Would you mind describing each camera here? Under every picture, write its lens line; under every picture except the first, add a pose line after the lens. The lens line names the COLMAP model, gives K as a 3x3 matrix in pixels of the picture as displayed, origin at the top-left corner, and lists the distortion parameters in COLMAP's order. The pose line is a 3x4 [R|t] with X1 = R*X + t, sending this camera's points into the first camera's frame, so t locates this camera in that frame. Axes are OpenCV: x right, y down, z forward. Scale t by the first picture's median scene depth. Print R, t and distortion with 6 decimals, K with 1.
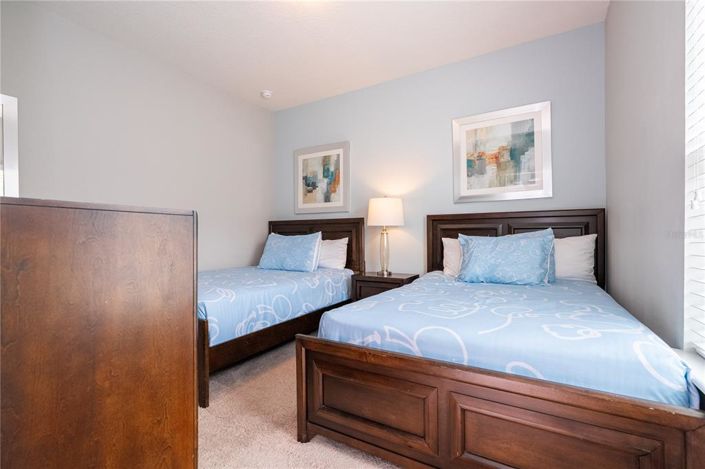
lens RADIAL K [[317.5, 0, 350.5], [0, 317.5, 236.7], [0, 0, 1]] dist [-0.013130, 0.000471]
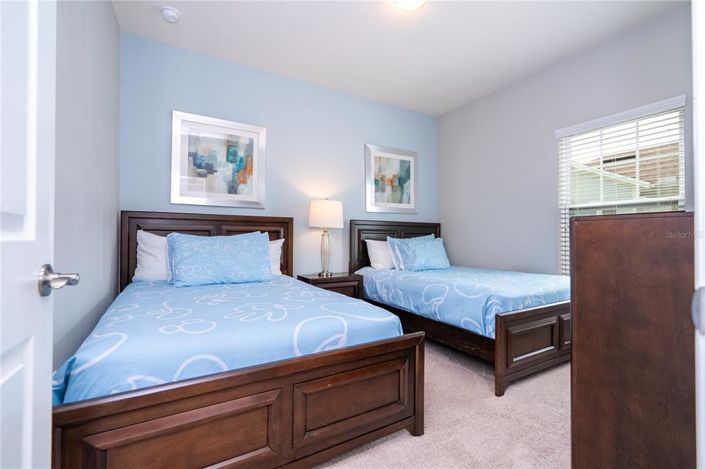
lens RADIAL K [[317.5, 0, 350.5], [0, 317.5, 233.8], [0, 0, 1]] dist [-0.013130, 0.000471]
pose [[0.484033, 0.021347, 0.874789, -0.645633], [-0.004647, 0.999751, -0.021826, 0.006991], [-0.875037, 0.006499, 0.484012, 0.378613]]
